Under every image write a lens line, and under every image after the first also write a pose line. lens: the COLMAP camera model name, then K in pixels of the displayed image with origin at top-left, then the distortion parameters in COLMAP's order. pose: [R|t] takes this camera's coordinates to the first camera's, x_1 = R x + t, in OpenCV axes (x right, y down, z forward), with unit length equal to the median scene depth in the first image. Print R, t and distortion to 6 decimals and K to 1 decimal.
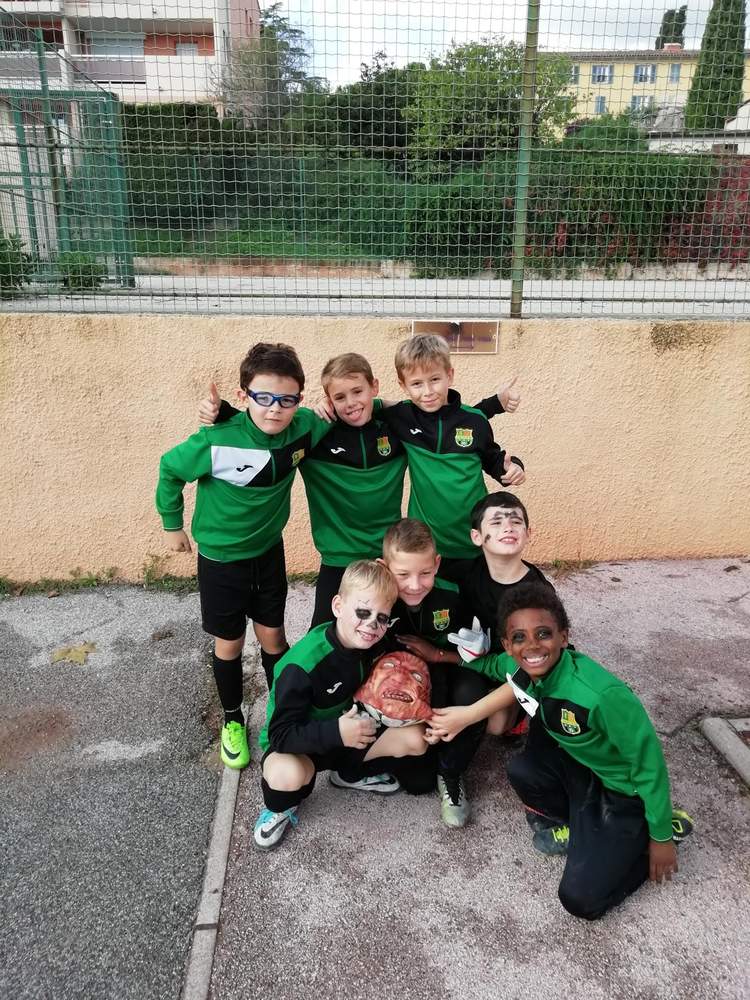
lens RADIAL K [[729.9, 0, 375.0], [0, 729.9, 500.0], [0, 0, 1]] dist [0.012348, 0.006317]
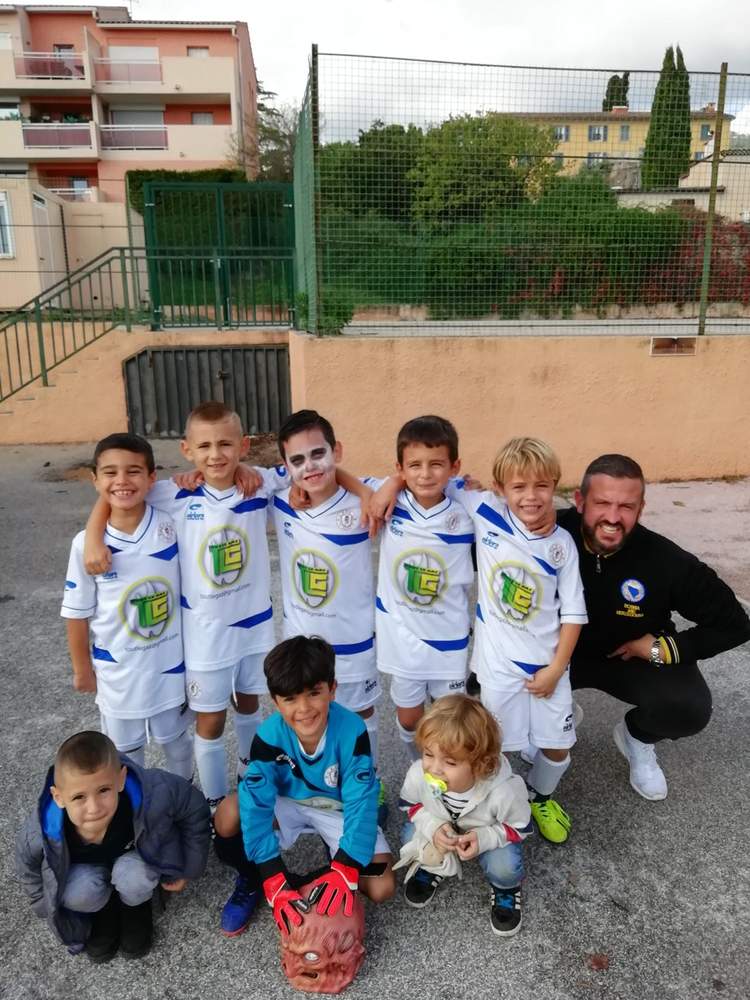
lens RADIAL K [[761.3, 0, 375.0], [0, 761.3, 500.0], [0, 0, 1]] dist [-0.001914, -0.001717]
pose [[0.997081, -0.033636, 0.068542, -0.103751], [0.038062, 0.997203, -0.064319, 0.033553], [-0.066187, 0.066740, 0.995573, -0.107325]]
